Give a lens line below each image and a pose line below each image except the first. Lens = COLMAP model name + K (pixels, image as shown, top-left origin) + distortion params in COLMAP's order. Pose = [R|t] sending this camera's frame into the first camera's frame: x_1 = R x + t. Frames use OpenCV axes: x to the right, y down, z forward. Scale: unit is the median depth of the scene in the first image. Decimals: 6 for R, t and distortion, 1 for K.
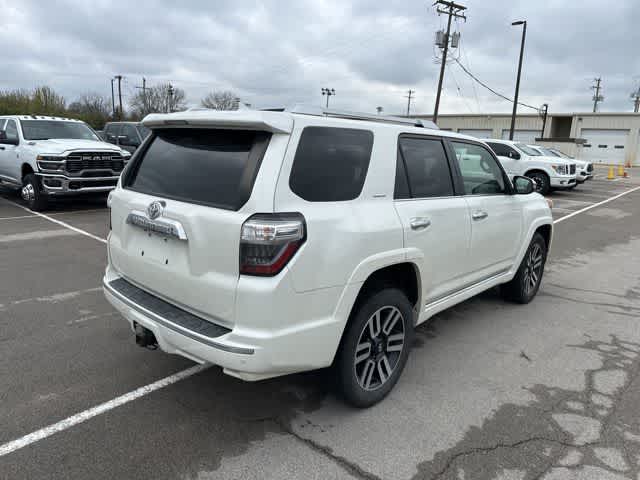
lens RADIAL K [[450.3, 0, 316.4], [0, 450.3, 243.8], [0, 0, 1]] dist [0.032659, -0.036121]
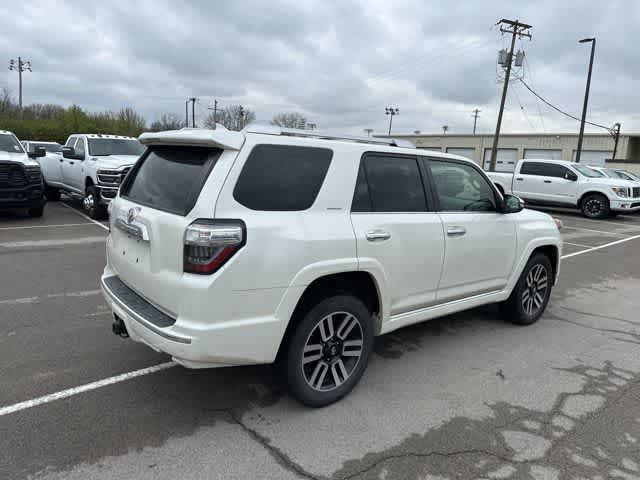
lens RADIAL K [[450.3, 0, 316.8], [0, 450.3, 241.8], [0, 0, 1]] dist [0.032659, -0.036121]
pose [[0.989957, 0.035030, -0.136962, 0.203608], [-0.041008, 0.998315, -0.041066, 0.016256], [0.135292, 0.046270, 0.989725, -0.054837]]
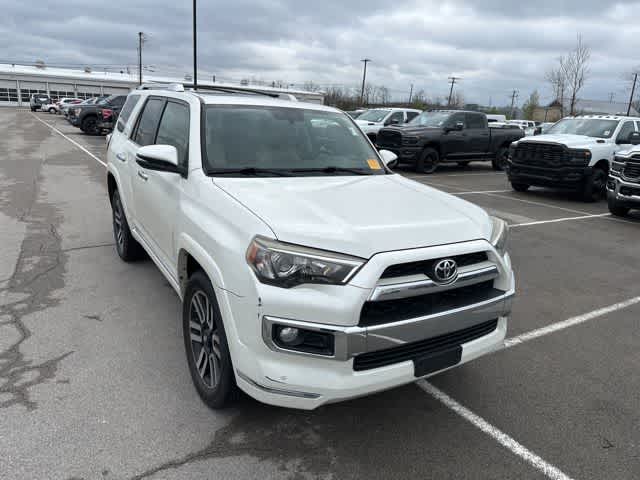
lens RADIAL K [[450.3, 0, 314.9], [0, 450.3, 237.0], [0, 0, 1]] dist [0.032659, -0.036121]
pose [[-0.264751, 0.208056, -0.941605, 1.325527], [-0.275386, 0.919472, 0.280595, -0.344094], [0.924159, 0.333593, -0.186135, 1.707186]]
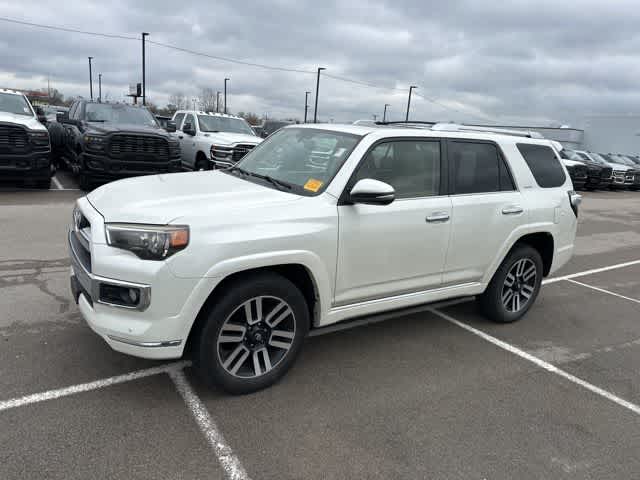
lens RADIAL K [[450.3, 0, 320.1], [0, 450.3, 242.3], [0, 0, 1]] dist [0.032659, -0.036121]
pose [[-0.967865, -0.169479, 0.185777, 0.065976], [-0.071233, 0.893286, 0.443808, -0.548652], [-0.241169, 0.416313, -0.876653, 2.437907]]
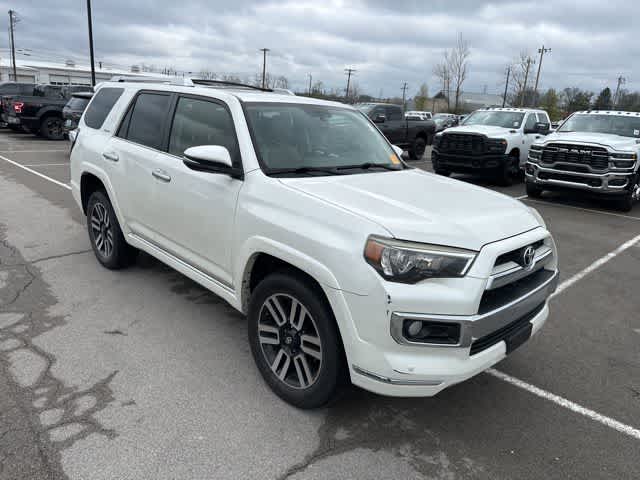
lens RADIAL K [[450.3, 0, 315.8], [0, 450.3, 236.9], [0, 0, 1]] dist [0.032659, -0.036121]
pose [[-0.048278, 0.236653, -0.970394, 1.384148], [-0.278733, 0.929740, 0.240606, -0.278750], [0.959154, 0.282097, 0.021077, 1.429300]]
